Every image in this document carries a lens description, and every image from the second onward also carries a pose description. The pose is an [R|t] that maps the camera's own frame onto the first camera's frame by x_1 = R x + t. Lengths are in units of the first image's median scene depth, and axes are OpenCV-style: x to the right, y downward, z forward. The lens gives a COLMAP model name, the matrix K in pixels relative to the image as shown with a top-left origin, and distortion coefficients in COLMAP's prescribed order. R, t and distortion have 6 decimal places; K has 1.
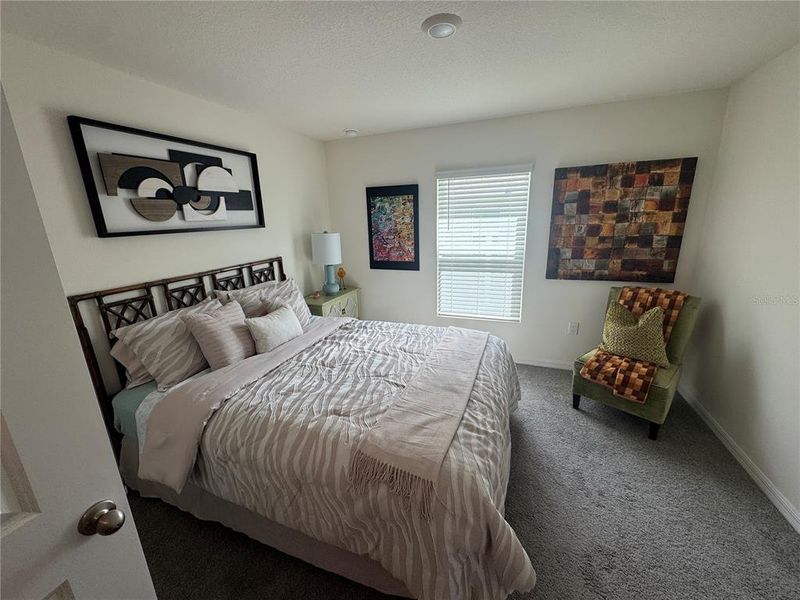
lens RADIAL K [[318.2, 0, 398.9], [0, 318.2, 299.2], [0, 0, 1]] dist [-0.000931, -0.000497]
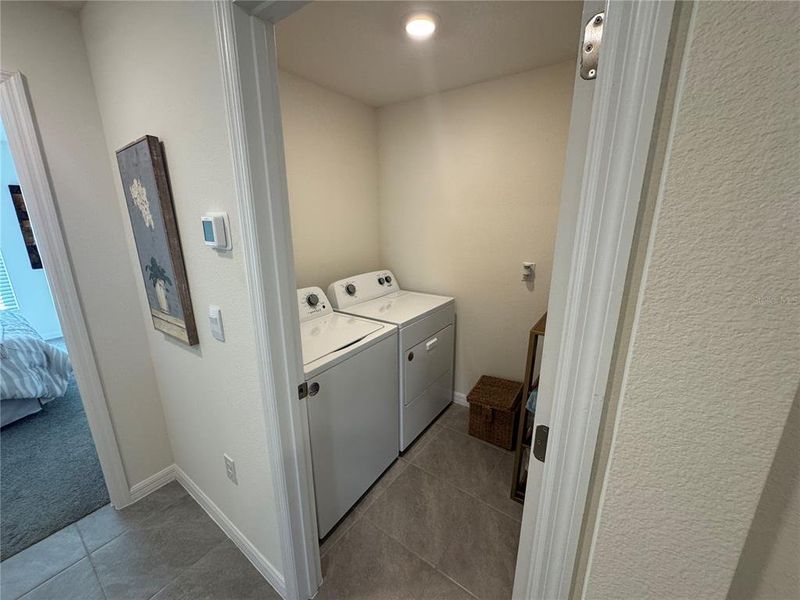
lens RADIAL K [[318.2, 0, 398.9], [0, 318.2, 299.2], [0, 0, 1]] dist [-0.000931, -0.000497]
pose [[0.242270, -0.212597, 0.946630, -1.233138], [0.239829, 0.958540, 0.153893, 0.621301], [-0.940100, 0.189746, 0.283213, -2.219274]]
